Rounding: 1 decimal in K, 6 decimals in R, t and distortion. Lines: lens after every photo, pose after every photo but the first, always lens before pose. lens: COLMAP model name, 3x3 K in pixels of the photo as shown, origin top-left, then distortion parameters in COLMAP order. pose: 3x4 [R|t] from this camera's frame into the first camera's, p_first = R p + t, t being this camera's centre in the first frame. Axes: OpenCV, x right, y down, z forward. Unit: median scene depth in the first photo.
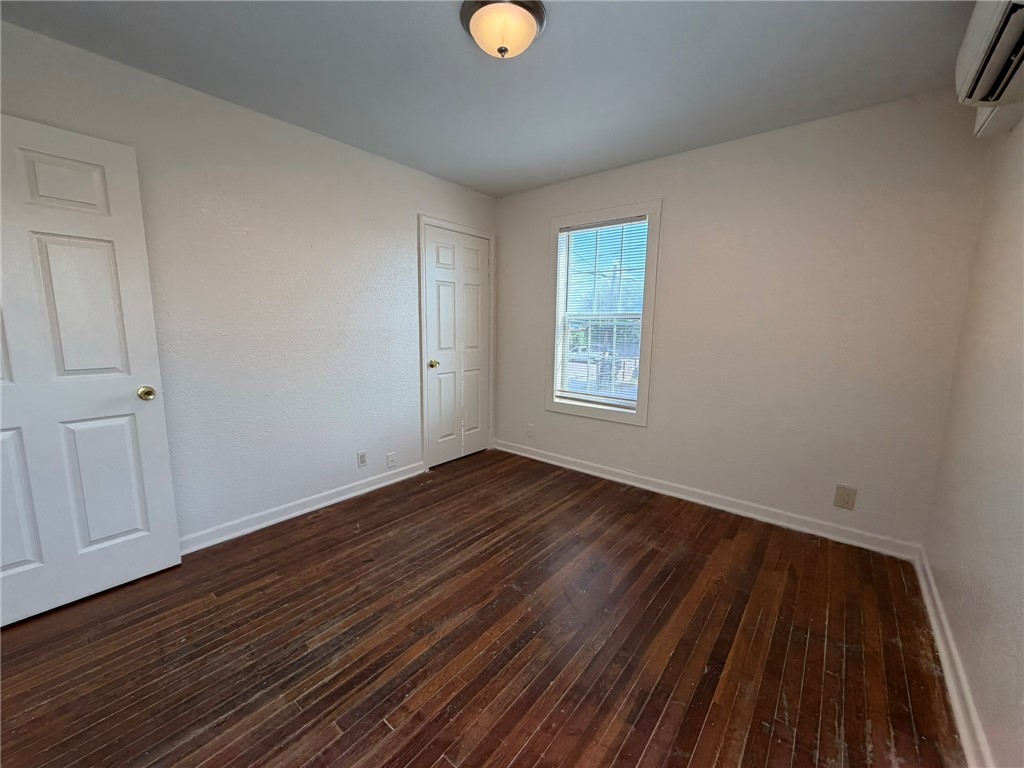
lens RADIAL K [[410.2, 0, 509.4], [0, 410.2, 383.0], [0, 0, 1]] dist [0.001865, -0.000312]
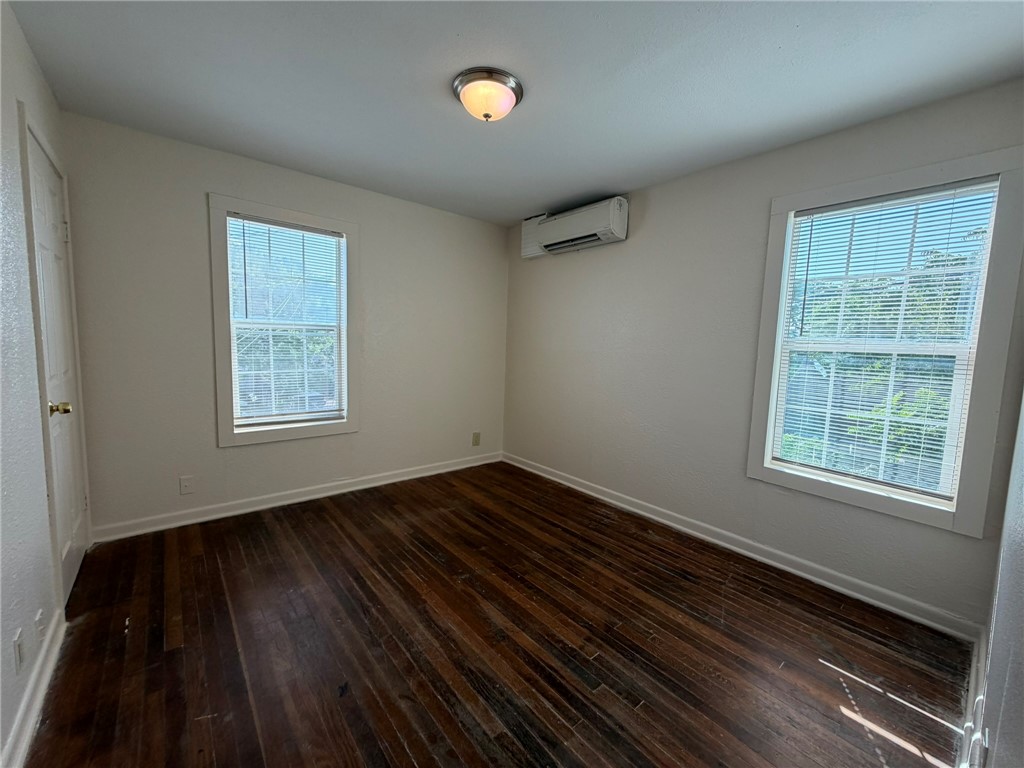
lens RADIAL K [[410.2, 0, 510.9], [0, 410.2, 384.0], [0, 0, 1]] dist [0.001865, -0.000312]
pose [[0.180557, -0.105671, 0.977872, -0.912626], [0.112001, 0.989954, 0.086296, -0.093154], [-0.977167, 0.093942, 0.190578, 0.562762]]
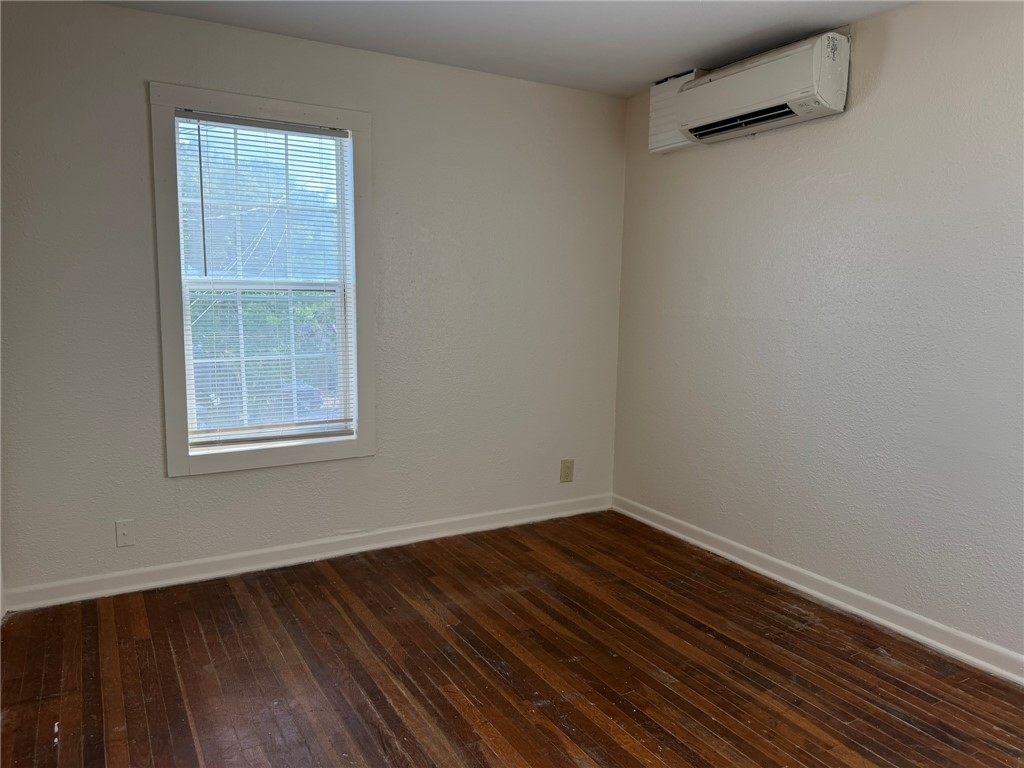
lens RADIAL K [[730.8, 0, 507.4], [0, 730.8, 386.2], [0, 0, 1]] dist [0.056745, -0.063633]
pose [[0.349063, -0.128275, 0.928278, -0.967065], [0.125468, 0.988065, 0.089356, -0.116924], [-0.928662, 0.085279, 0.360991, 0.524902]]
